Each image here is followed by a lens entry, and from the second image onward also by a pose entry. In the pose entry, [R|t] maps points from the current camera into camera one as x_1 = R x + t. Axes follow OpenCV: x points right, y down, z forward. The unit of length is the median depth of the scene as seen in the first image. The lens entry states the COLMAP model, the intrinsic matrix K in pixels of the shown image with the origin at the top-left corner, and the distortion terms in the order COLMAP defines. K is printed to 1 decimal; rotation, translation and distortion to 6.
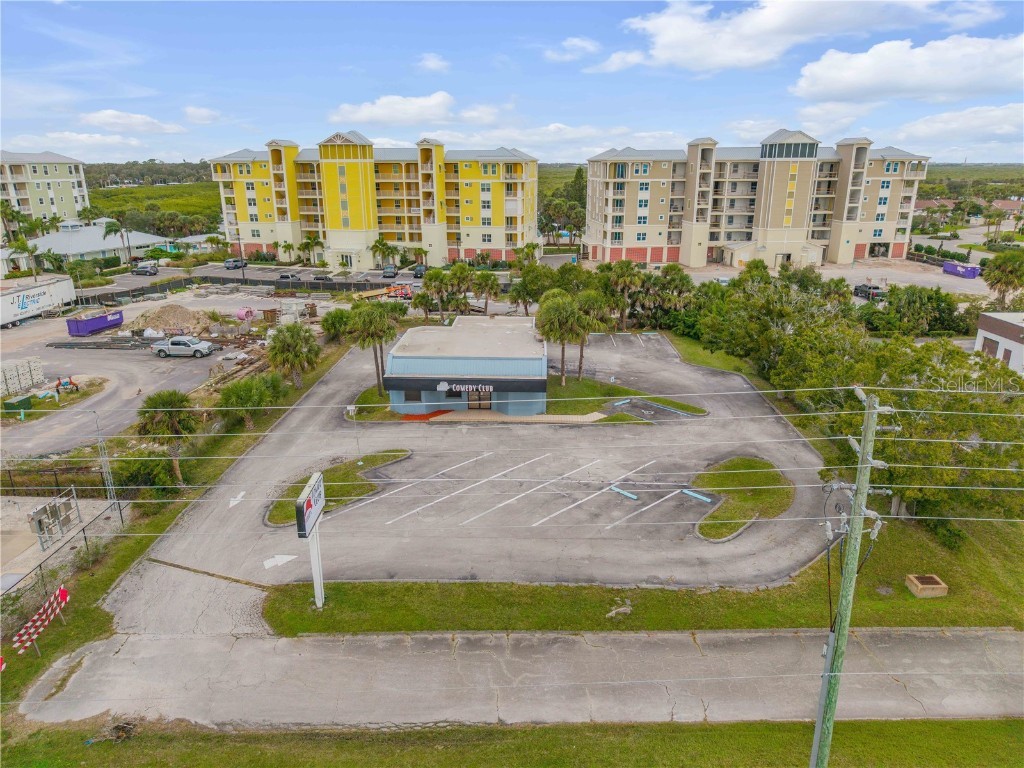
lens RADIAL K [[686.8, 0, 512.0], [0, 686.8, 384.0], [0, 0, 1]] dist [0.012622, -0.011923]
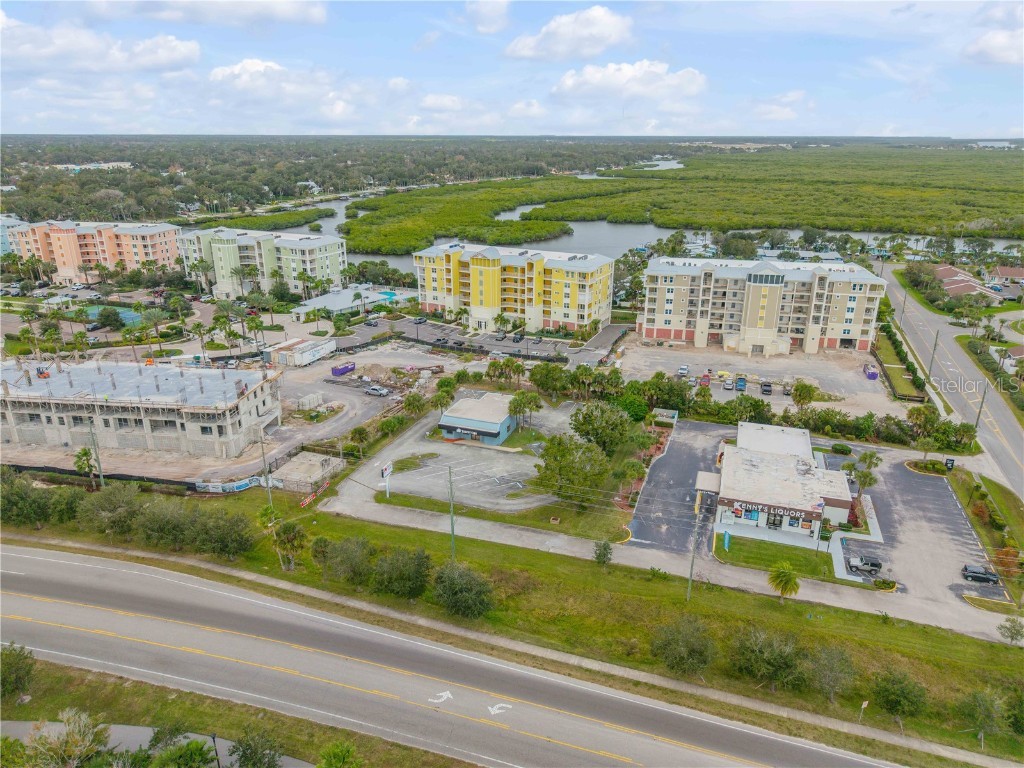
lens RADIAL K [[682.7, 0, 513.0], [0, 682.7, 386.4], [0, 0, 1]] dist [0.044082, -0.059515]
pose [[0.950884, 0.110473, -0.289163, 0.342575], [-0.098514, 0.993579, 0.055638, -0.135680], [0.293453, -0.024419, 0.955662, -0.581626]]
